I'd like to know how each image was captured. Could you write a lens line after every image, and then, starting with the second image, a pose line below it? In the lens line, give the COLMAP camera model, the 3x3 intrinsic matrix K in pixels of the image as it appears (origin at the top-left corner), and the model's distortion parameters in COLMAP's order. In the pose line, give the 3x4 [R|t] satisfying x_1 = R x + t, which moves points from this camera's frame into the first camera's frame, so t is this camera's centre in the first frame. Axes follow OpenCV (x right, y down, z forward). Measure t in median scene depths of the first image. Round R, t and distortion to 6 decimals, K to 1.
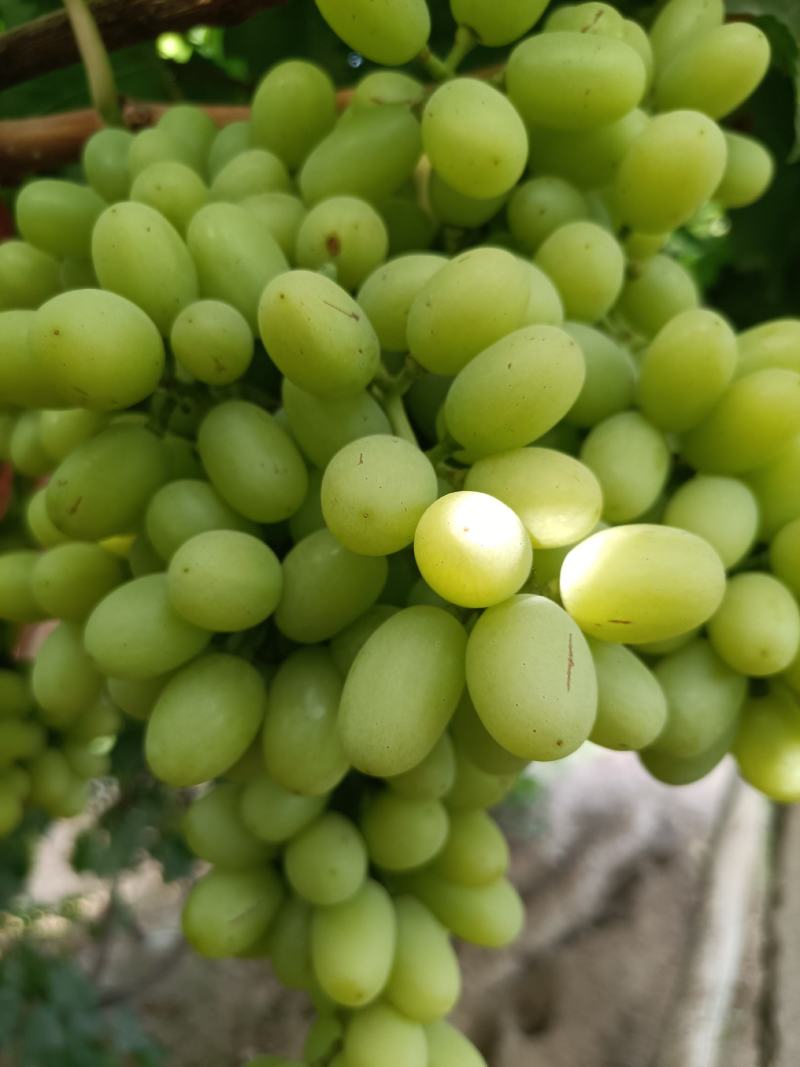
lens RADIAL K [[776.3, 0, 400.0], [0, 776.3, 533.5], [0, 0, 1]] dist [-0.031990, -0.000953]
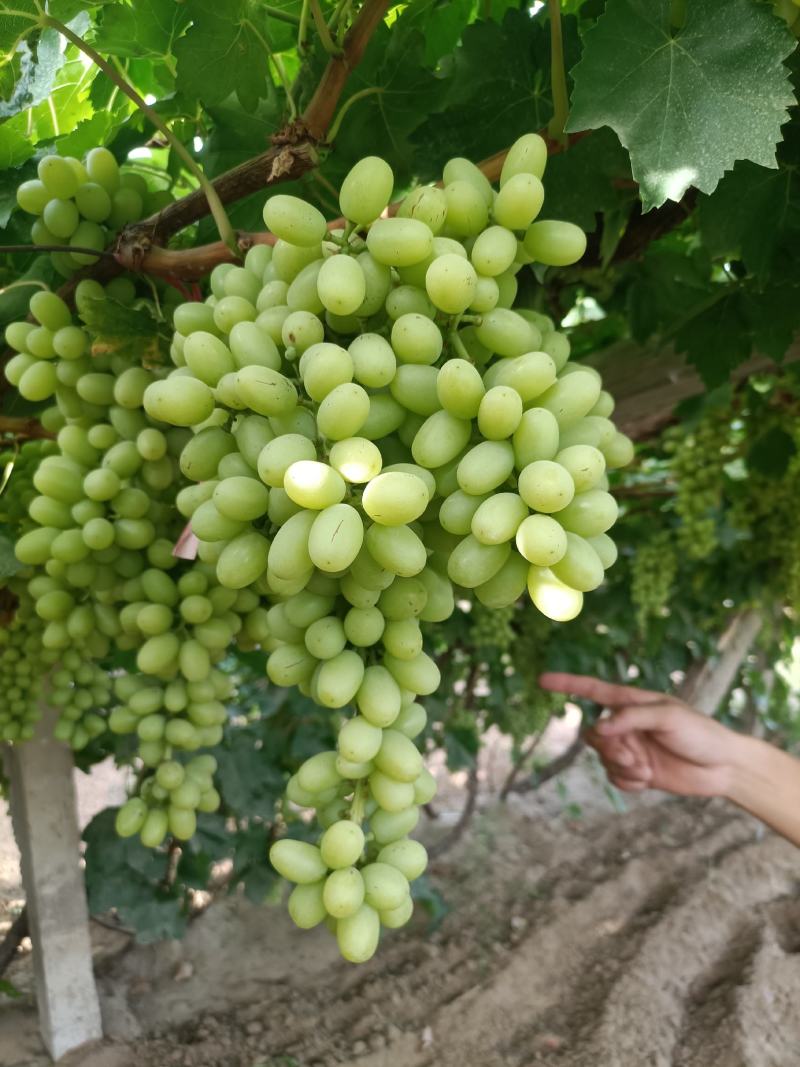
lens RADIAL K [[776.3, 0, 400.0], [0, 776.3, 533.5], [0, 0, 1]] dist [-0.031990, -0.000953]
pose [[0.933712, 0.026123, -0.357072, 0.806628], [0.016084, 0.993267, 0.114727, -0.067310], [0.357665, -0.112865, 0.927005, -0.762784]]
